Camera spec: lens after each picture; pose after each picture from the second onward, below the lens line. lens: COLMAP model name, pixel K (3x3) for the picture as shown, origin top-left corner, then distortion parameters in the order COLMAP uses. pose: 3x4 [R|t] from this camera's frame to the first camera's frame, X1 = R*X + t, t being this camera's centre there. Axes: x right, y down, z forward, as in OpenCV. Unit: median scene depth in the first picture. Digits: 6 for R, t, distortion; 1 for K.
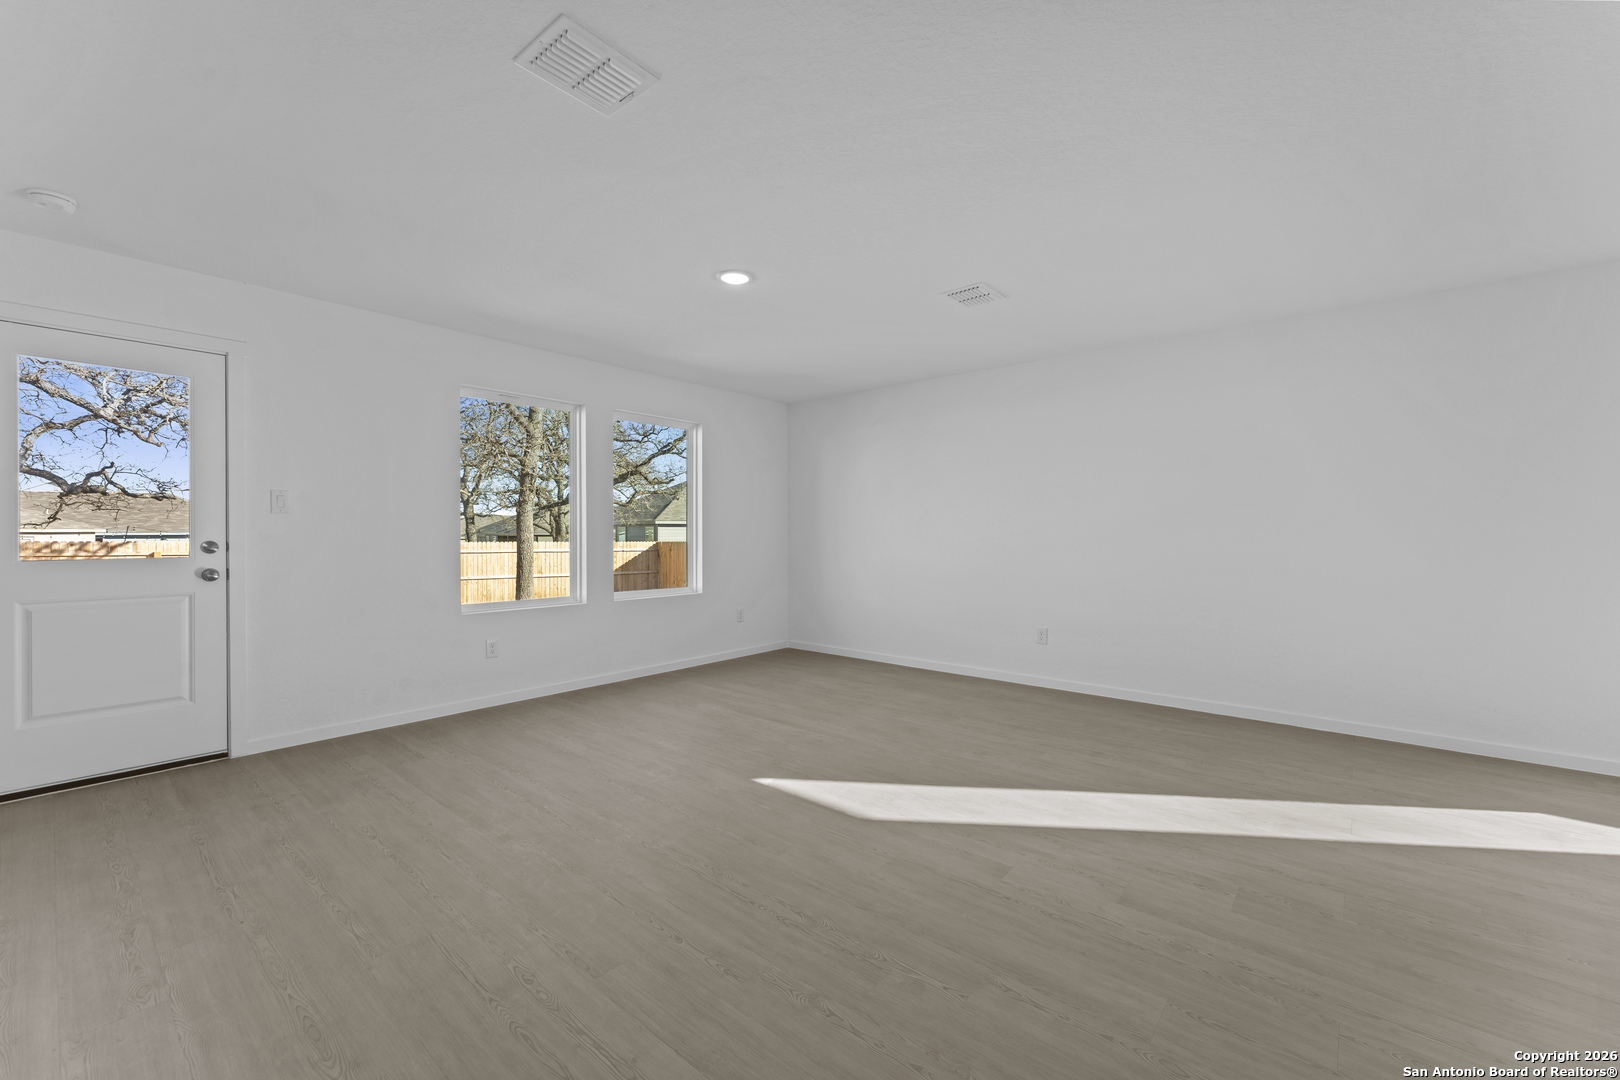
lens RADIAL K [[653.8, 0, 812.3], [0, 653.8, 531.6], [0, 0, 1]] dist [0.001344, 0.000425]
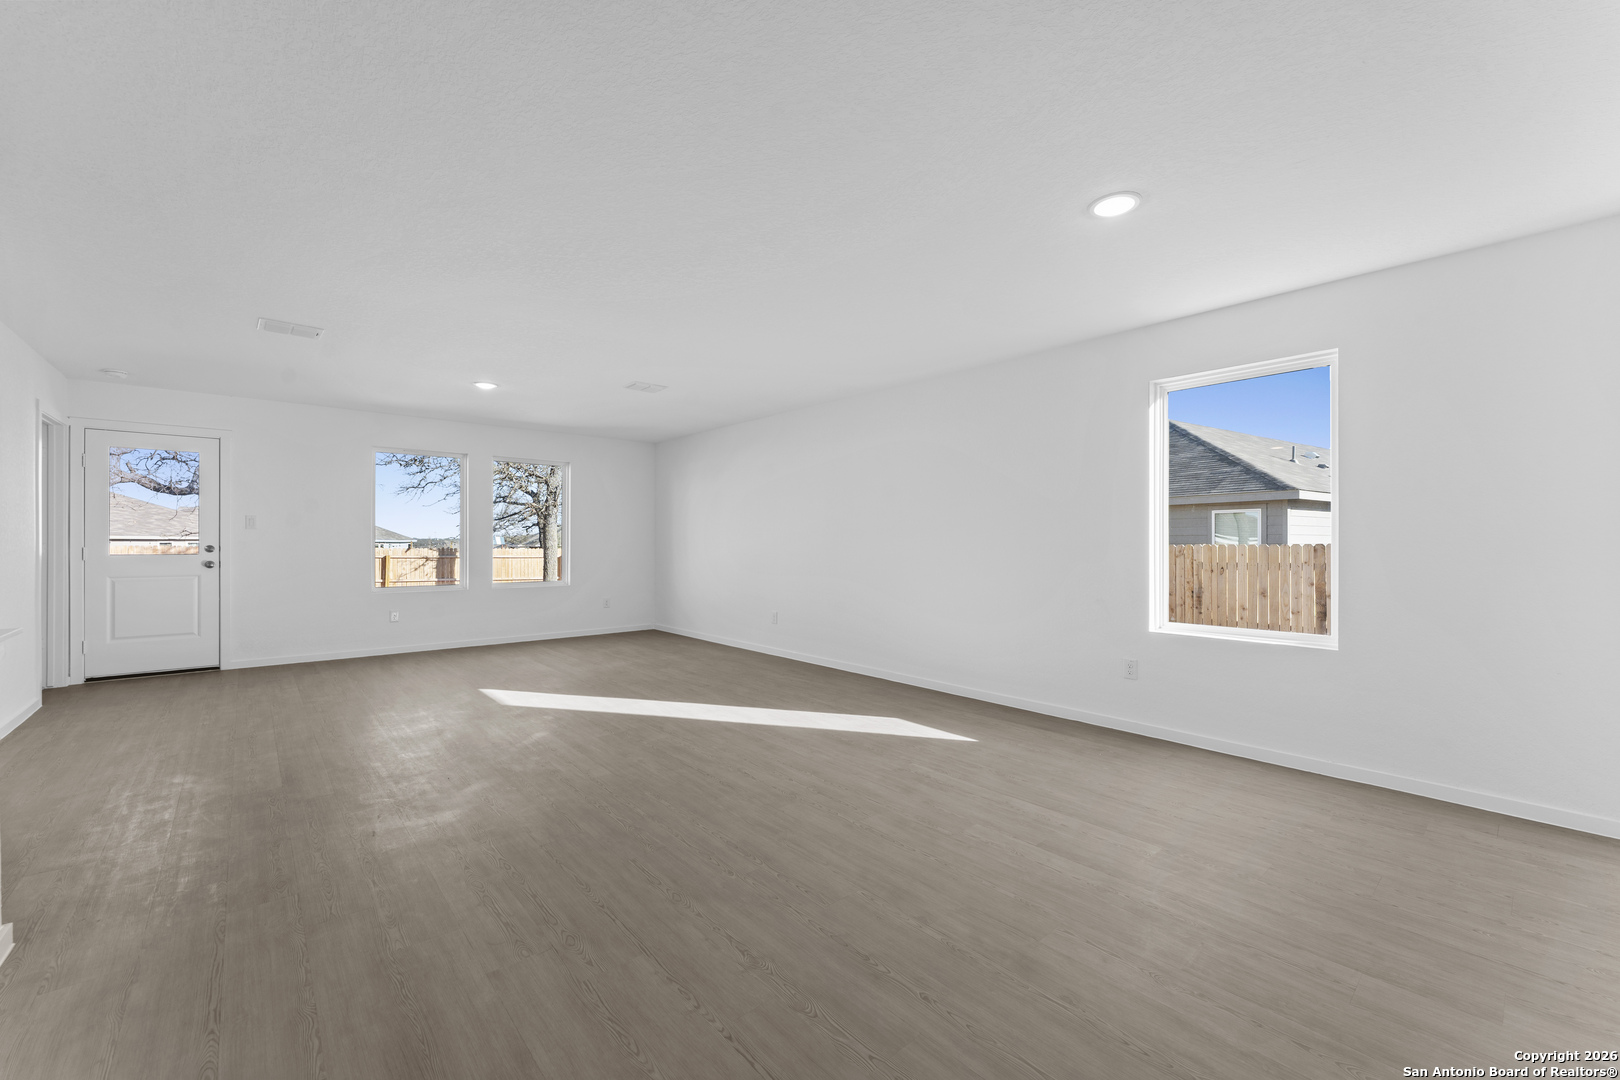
lens RADIAL K [[653.8, 0, 816.5], [0, 653.8, 537.0], [0, 0, 1]] dist [0.001344, 0.000425]
pose [[0.989533, 0.002200, -0.144292, 0.928790], [-0.003046, 0.999979, -0.005637, -0.002648], [0.144276, 0.006018, 0.989519, -0.495282]]
